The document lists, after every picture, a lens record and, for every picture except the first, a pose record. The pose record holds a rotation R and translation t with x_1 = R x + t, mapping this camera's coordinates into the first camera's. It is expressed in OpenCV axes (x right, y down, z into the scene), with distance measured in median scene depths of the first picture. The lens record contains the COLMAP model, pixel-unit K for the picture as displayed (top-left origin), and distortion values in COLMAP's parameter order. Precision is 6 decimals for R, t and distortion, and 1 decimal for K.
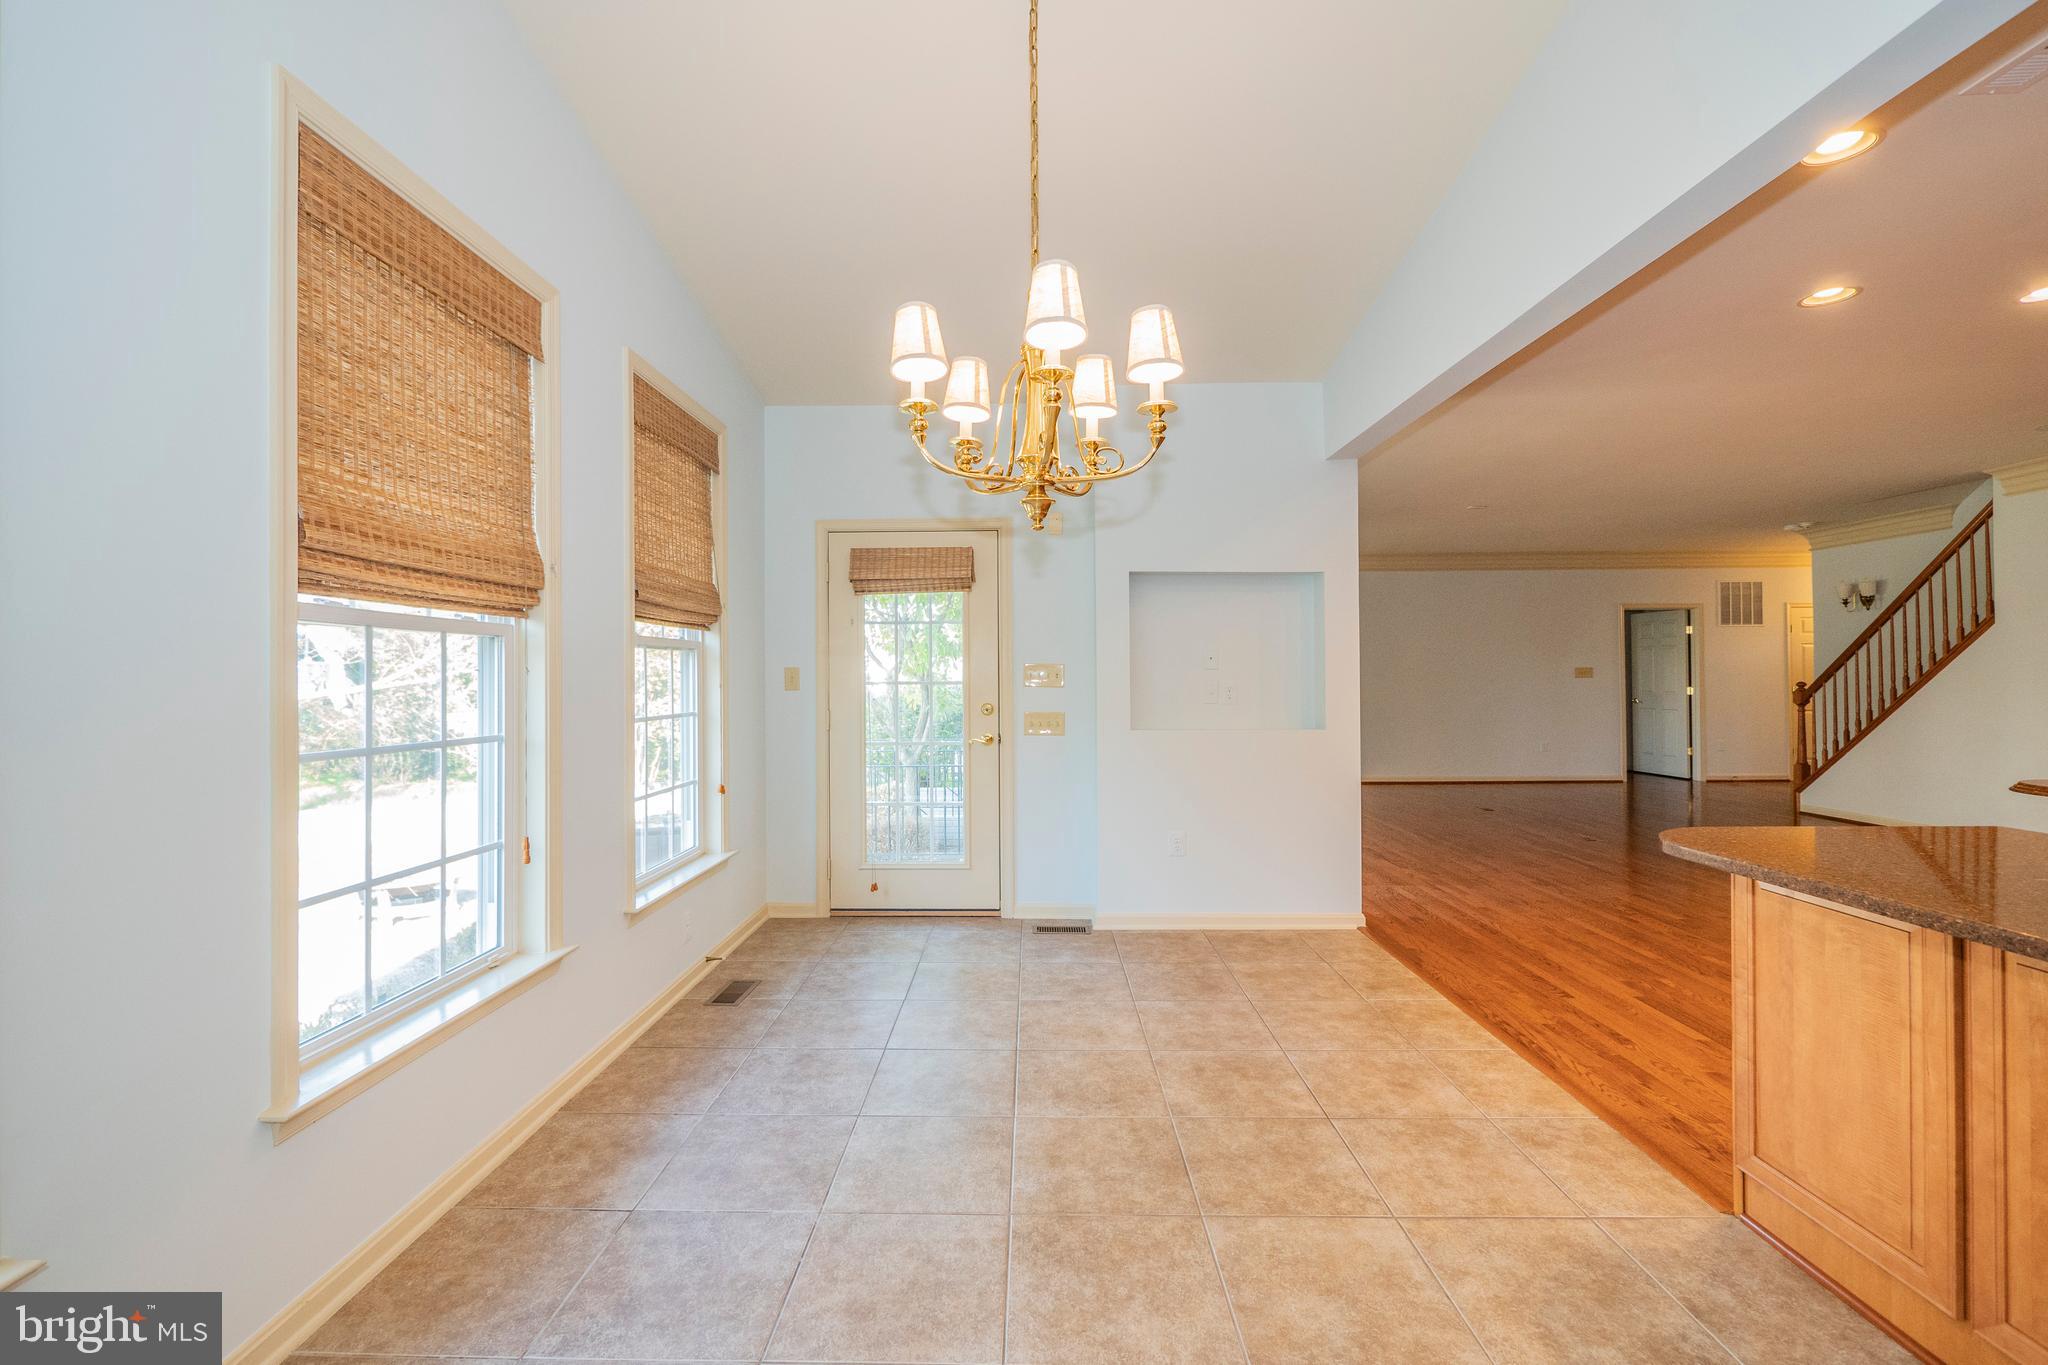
lens RADIAL K [[821.8, 0, 1026.9], [0, 821.8, 672.2], [0, 0, 1]] dist [-0.001842, -0.000063]
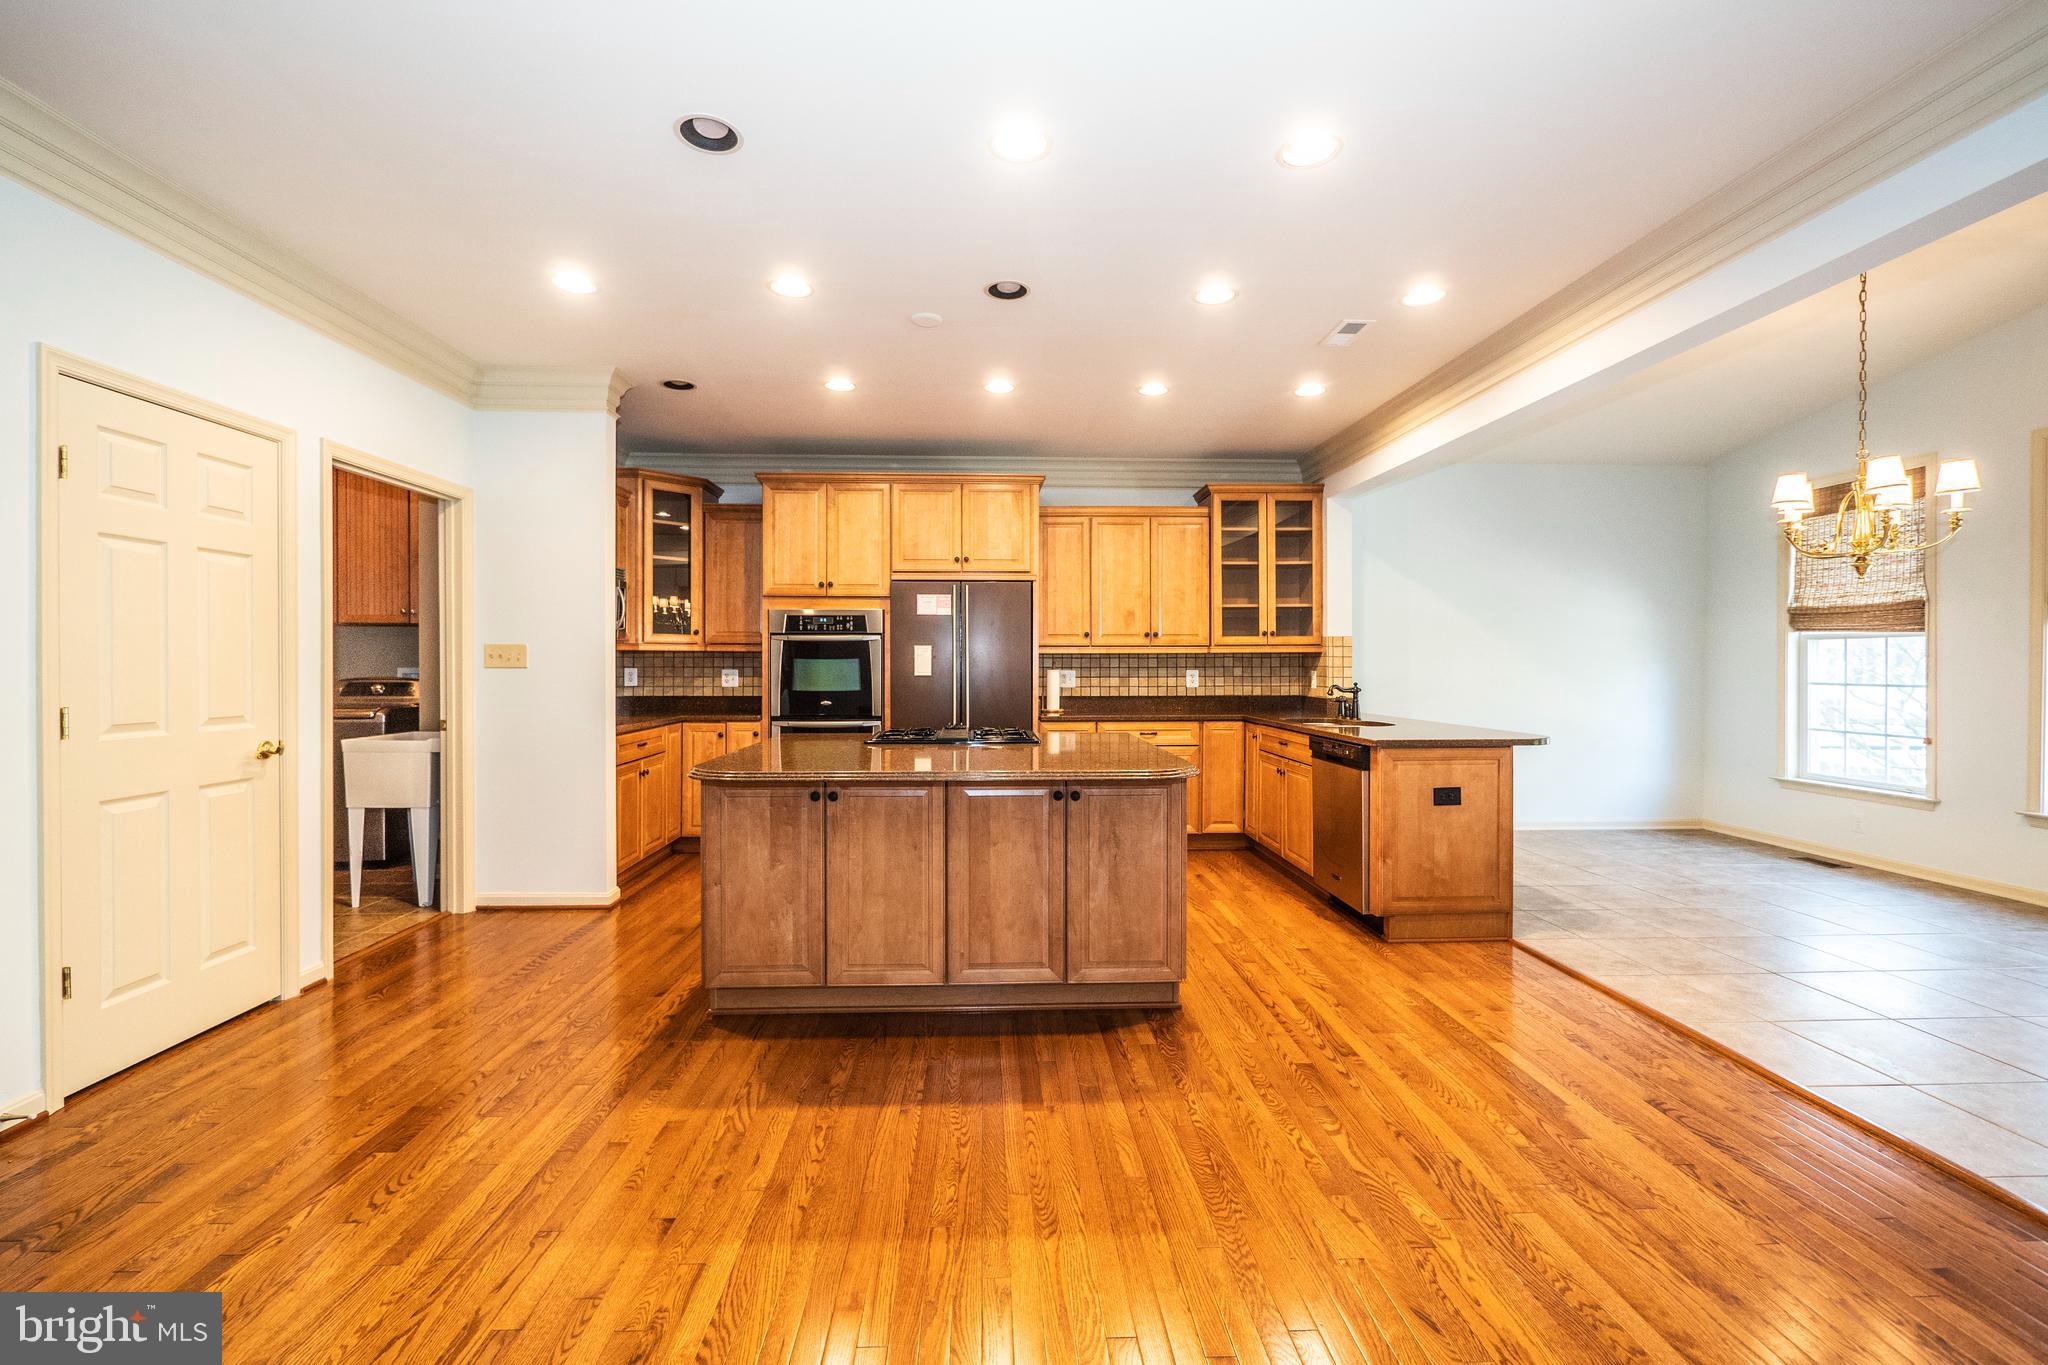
lens RADIAL K [[864.1, 0, 1014.4], [0, 864.1, 668.9], [0, 0, 1]] dist [-0.005847, 0.000273]
pose [[-0.997659, 0.002489, -0.068339, 1.315189], [0.002834, 0.999984, -0.004944, 0.026604], [0.068325, -0.005126, -0.997650, 1.780369]]
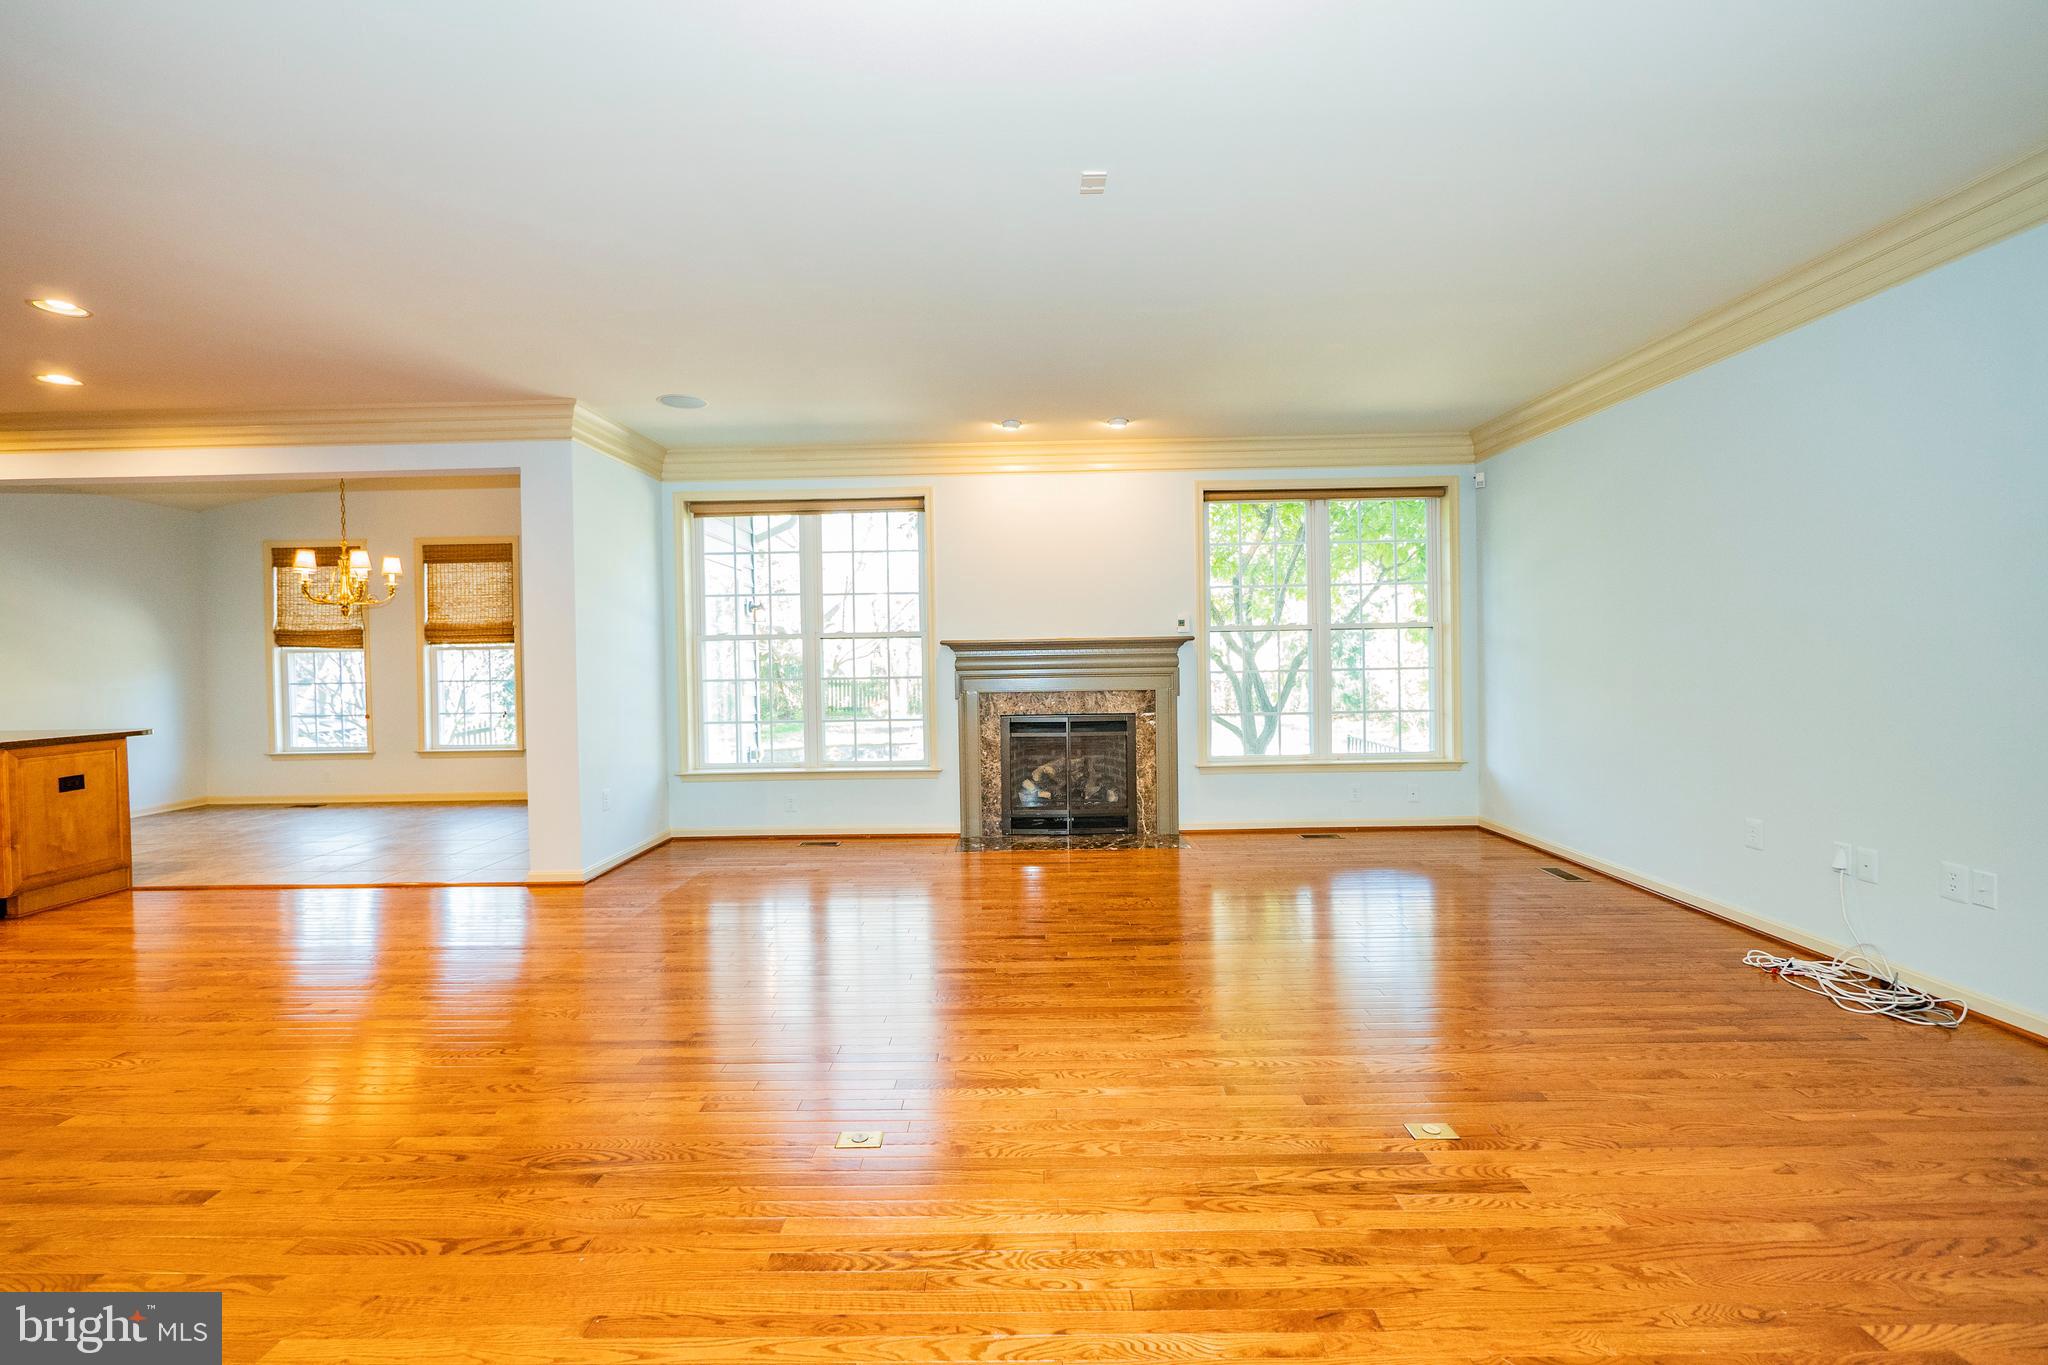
lens RADIAL K [[864.1, 0, 1014.4], [0, 864.1, 668.9], [0, 0, 1]] dist [-0.005847, 0.000273]
pose [[0.016186, 0.014965, -0.999757, 2.117145], [0.027735, 0.999497, 0.015410, 0.028274], [0.999484, -0.027978, 0.015763, 2.203666]]
